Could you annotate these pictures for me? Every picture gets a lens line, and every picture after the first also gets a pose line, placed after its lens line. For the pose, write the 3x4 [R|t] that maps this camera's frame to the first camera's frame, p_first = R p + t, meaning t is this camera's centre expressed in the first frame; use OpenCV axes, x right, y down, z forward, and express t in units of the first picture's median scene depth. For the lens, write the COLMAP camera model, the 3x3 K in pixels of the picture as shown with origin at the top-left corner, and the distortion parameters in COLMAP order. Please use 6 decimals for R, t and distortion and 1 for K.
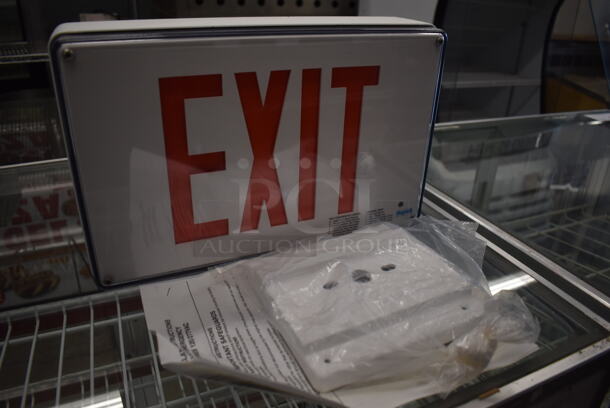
lens RADIAL K [[467.4, 0, 305.0], [0, 467.4, 204.0], [0, 0, 1]] dist [-0.096608, -0.004604]
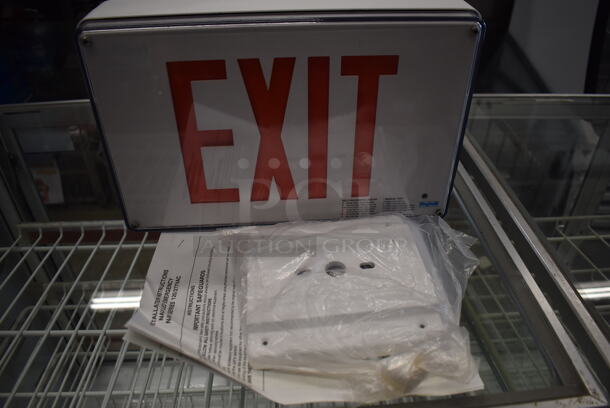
lens RADIAL K [[467.4, 0, 305.0], [0, 467.4, 204.0], [0, 0, 1]] dist [-0.096608, -0.004604]
pose [[0.937917, 0.176712, -0.298470, 0.335405], [-0.124377, 0.974611, 0.186183, -0.166452], [0.323793, -0.137502, 0.936083, 0.030709]]
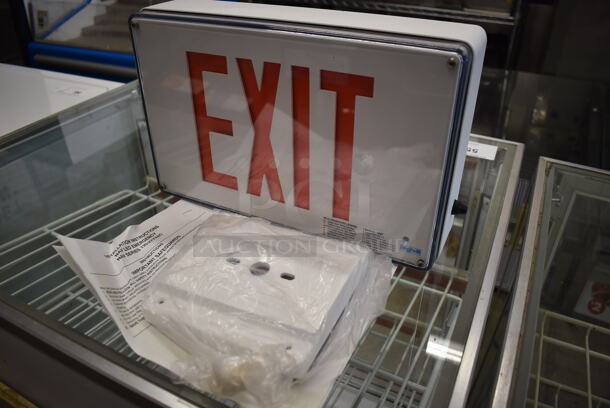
lens RADIAL K [[467.4, 0, 305.0], [0, 467.4, 204.0], [0, 0, 1]] dist [-0.096608, -0.004604]
pose [[0.632195, 0.390428, -0.669250, 0.824306], [-0.330384, 0.917137, 0.222949, -0.245282], [0.700839, 0.080162, 0.708801, 0.308127]]
